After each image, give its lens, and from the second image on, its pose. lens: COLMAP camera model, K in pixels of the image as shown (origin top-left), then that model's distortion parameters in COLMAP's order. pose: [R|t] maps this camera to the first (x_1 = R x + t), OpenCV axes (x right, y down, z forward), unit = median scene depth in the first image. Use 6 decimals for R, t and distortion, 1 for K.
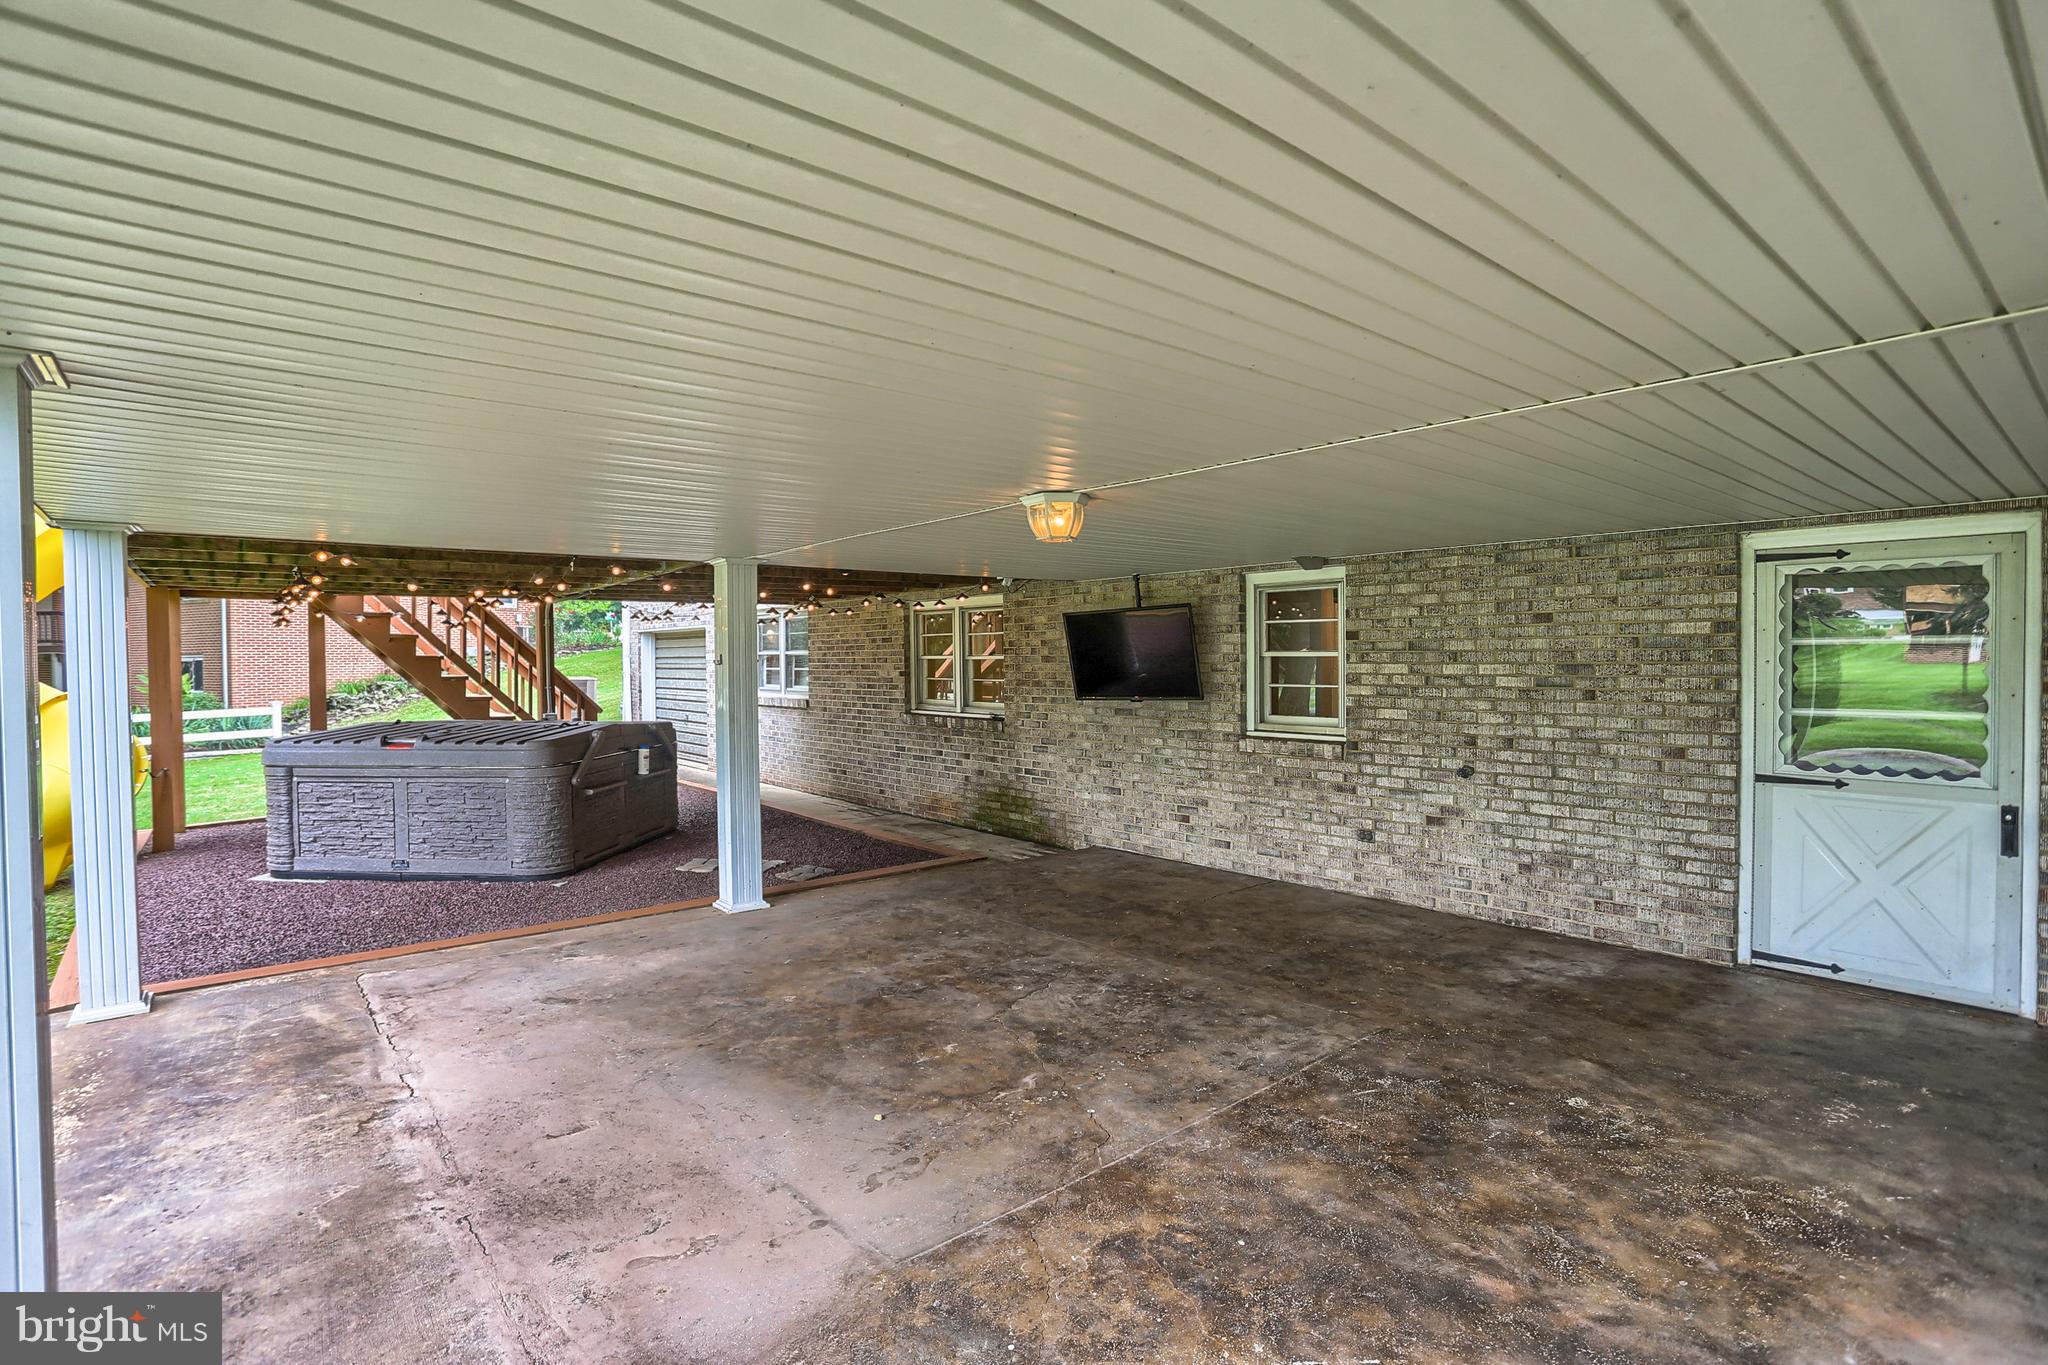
lens RADIAL K [[991.7, 0, 1026.6], [0, 991.7, 676.0], [0, 0, 1]] dist [-0.075828, 0.033665]
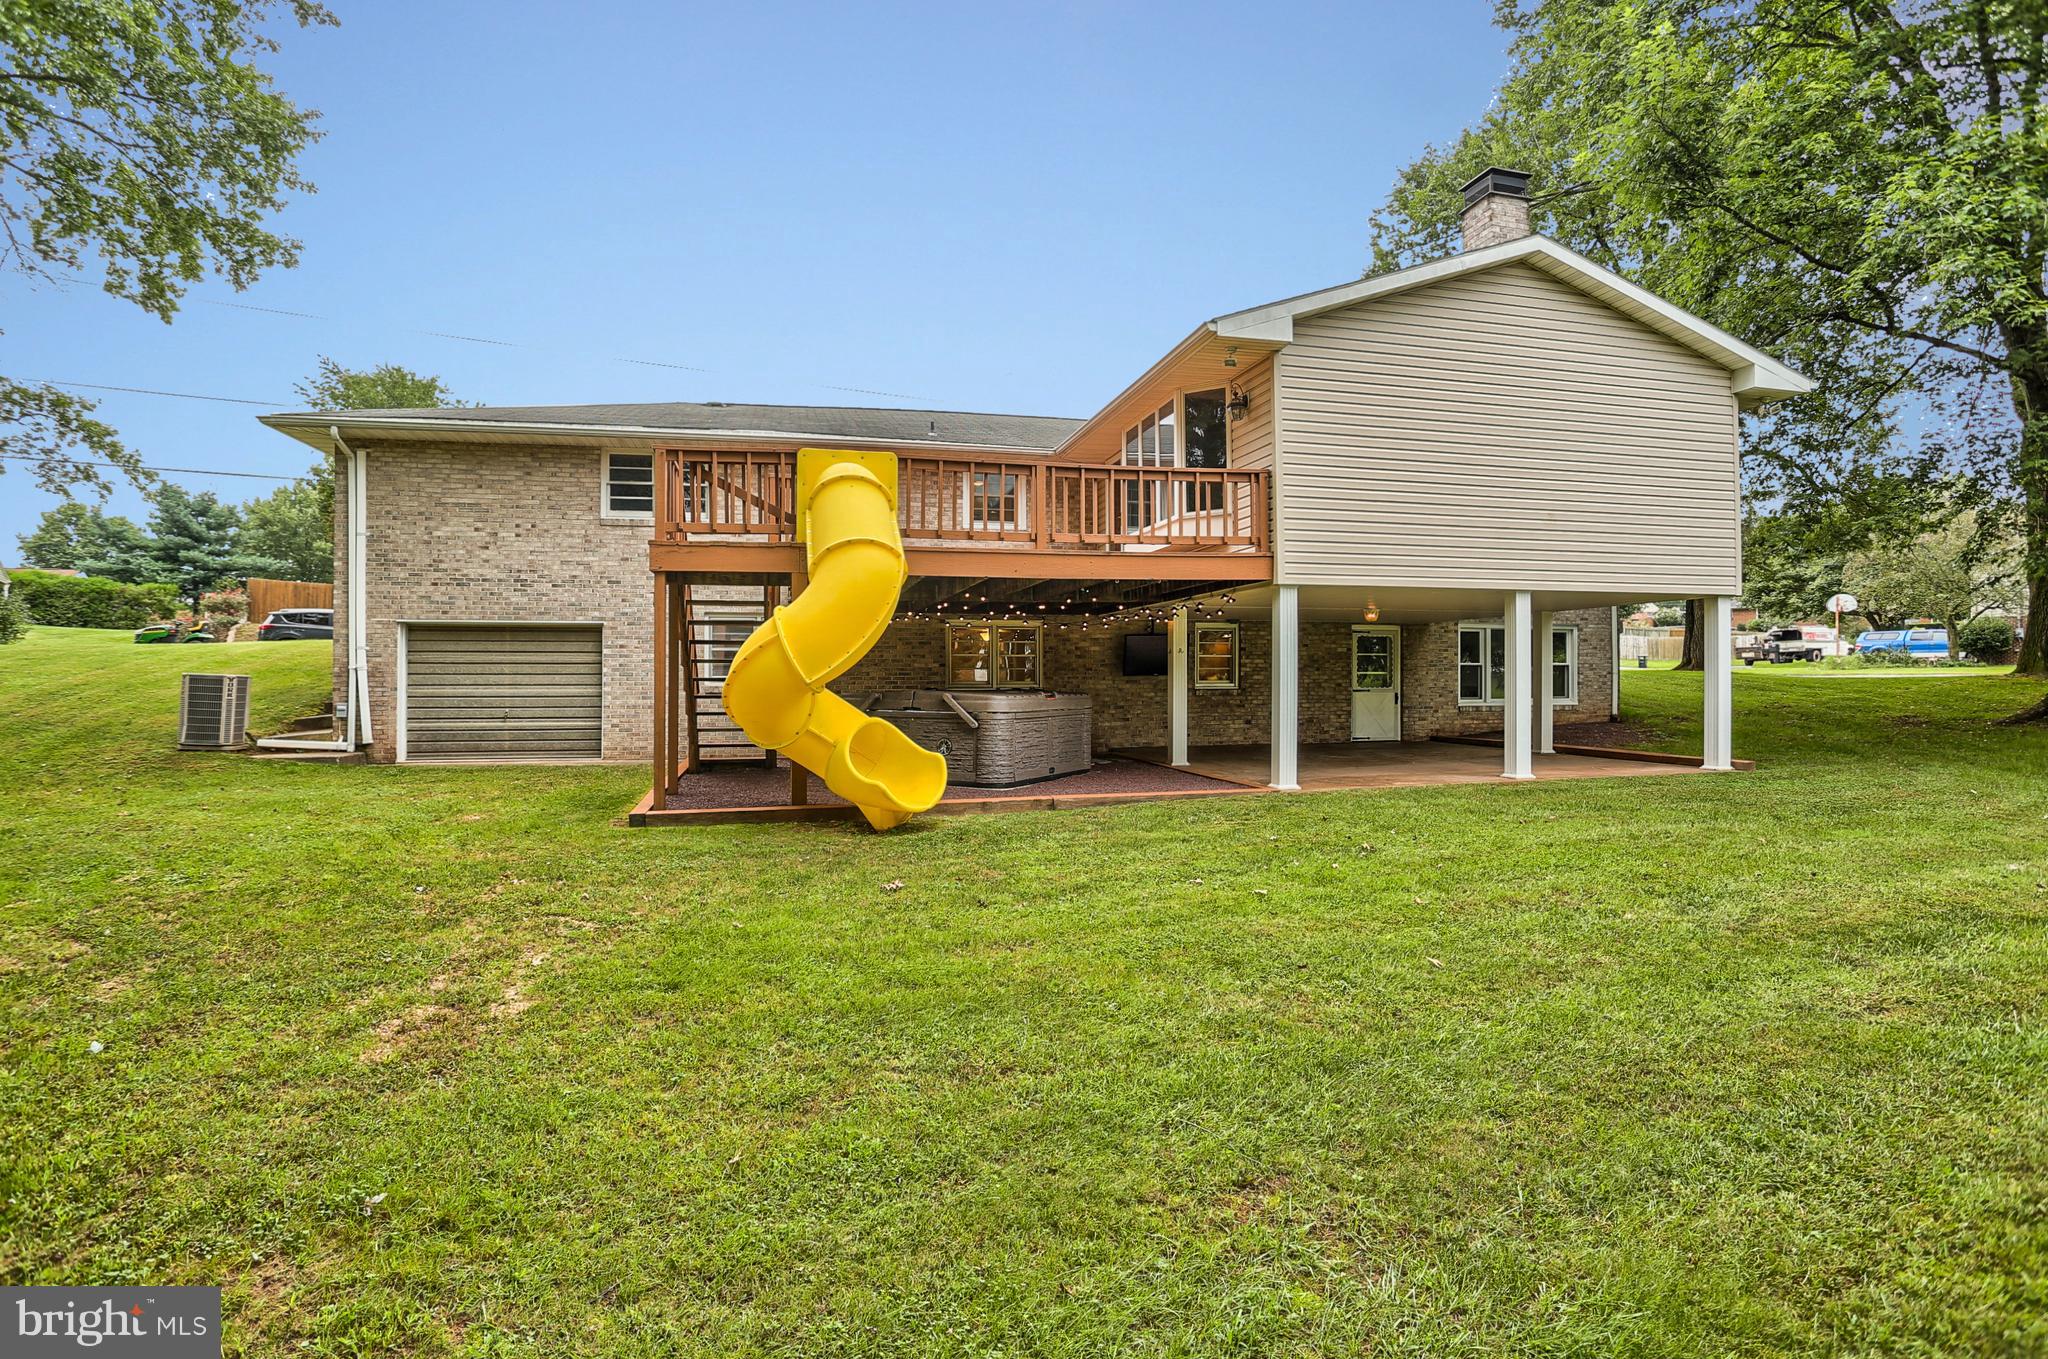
lens RADIAL K [[992.0, 0, 1019.8], [0, 992.0, 664.2], [0, 0, 1]] dist [-0.062298, 0.017774]
pose [[0.459761, 0.020042, 0.887817, -2.814649], [0.014326, 0.999448, -0.029981, 0.086562], [-0.887927, 0.026503, 0.459220, 0.340499]]
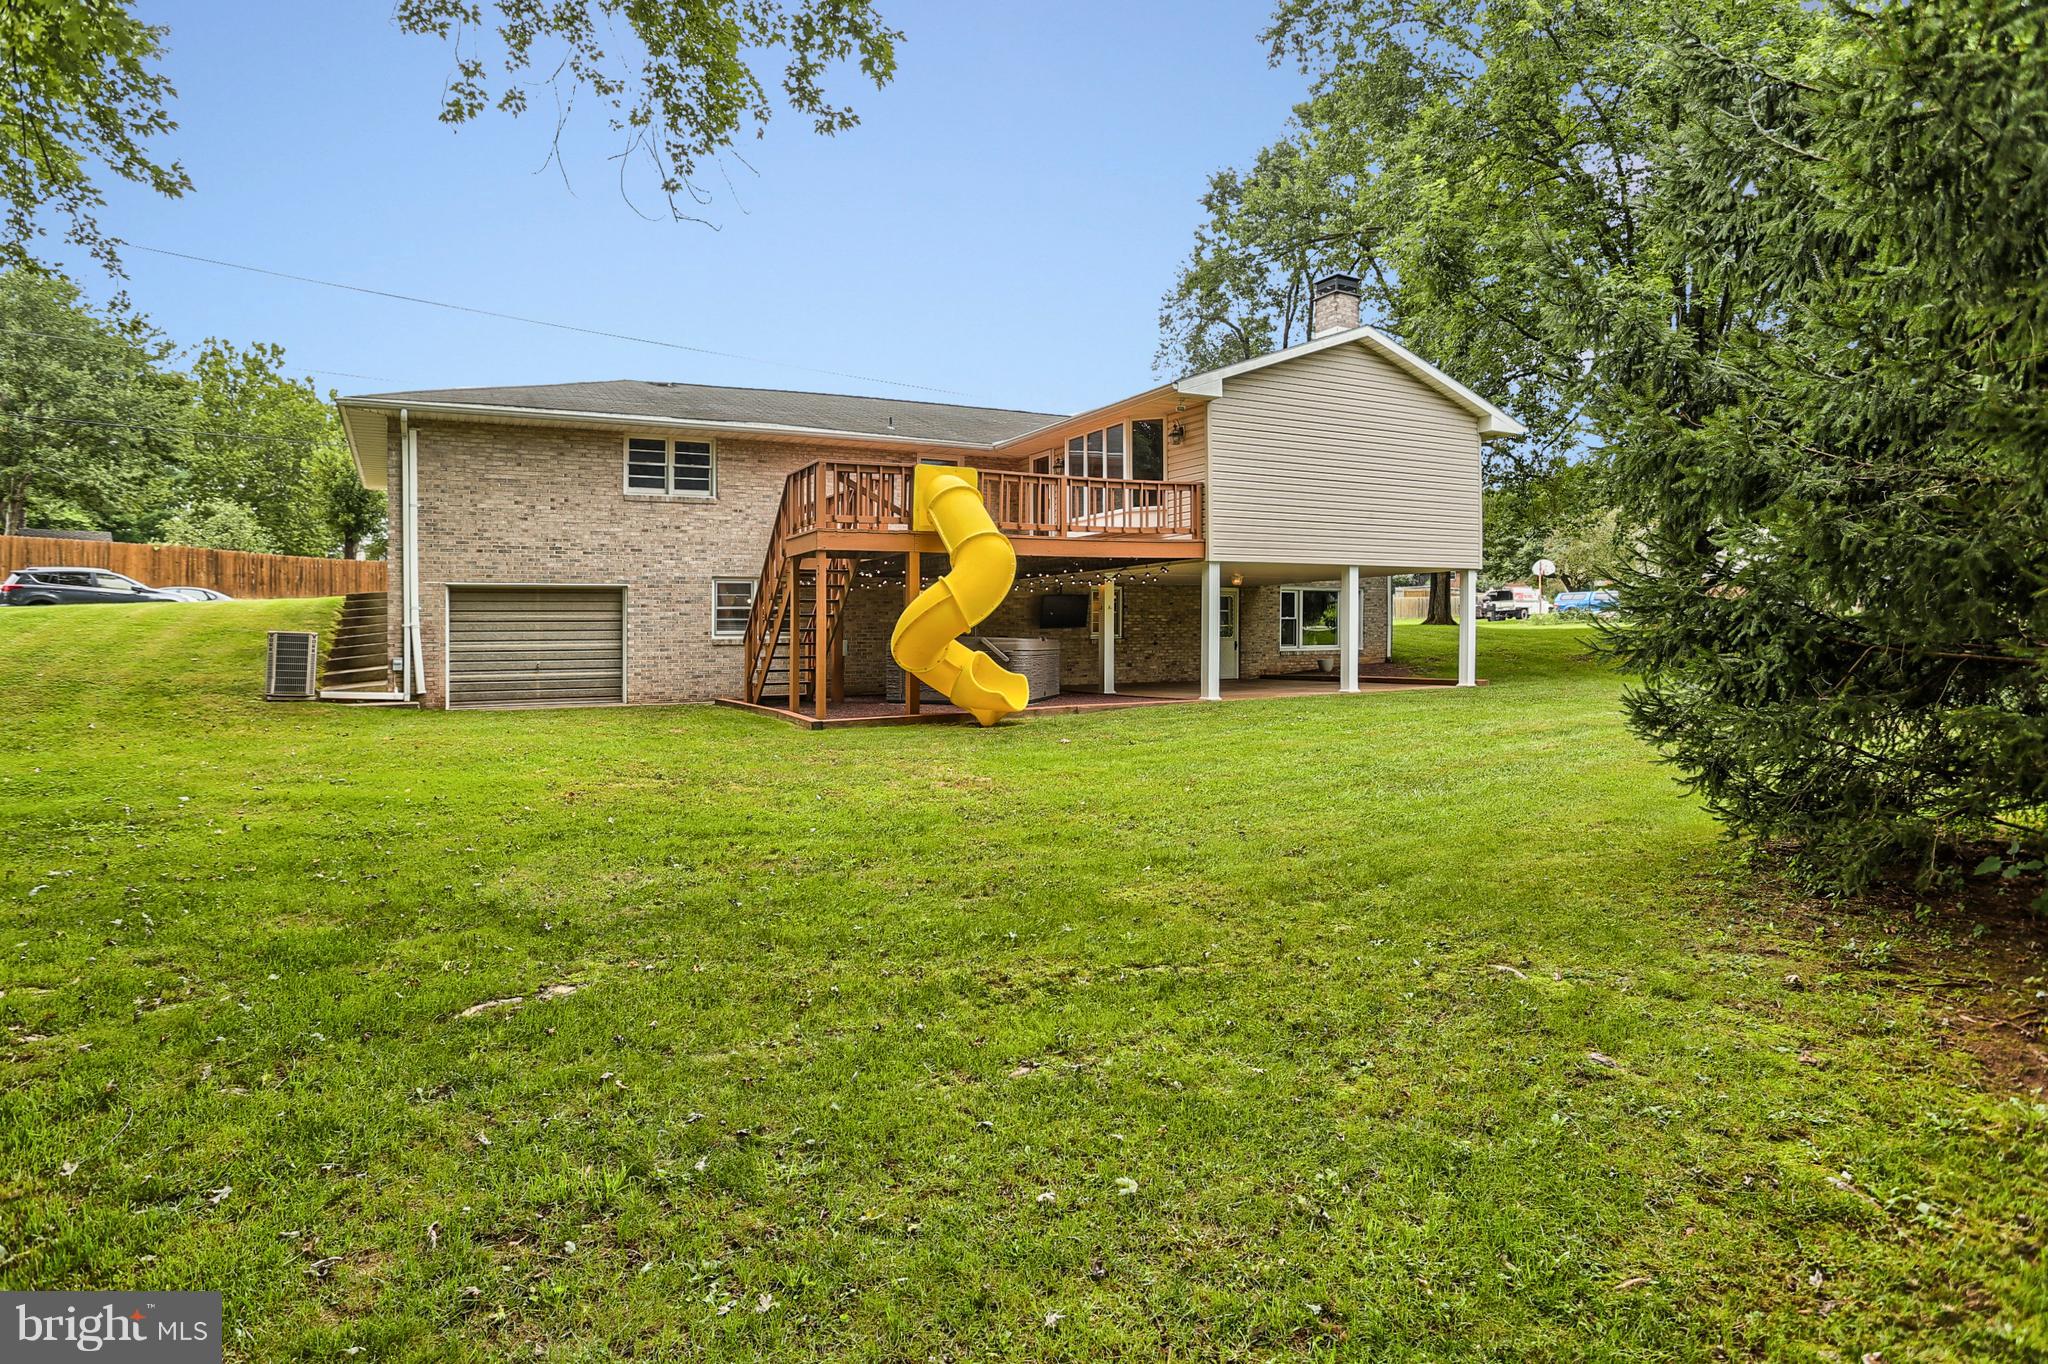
lens RADIAL K [[1128.9, 0, 1013.0], [0, 1128.9, 682.7], [0, 0, 1]] dist [-0.078014, 0.000184]
pose [[0.212769, -0.030195, 0.976636, -4.196918], [0.028895, 0.999280, 0.024600, 0.134573], [-0.976675, 0.022986, 0.213488, 0.651164]]
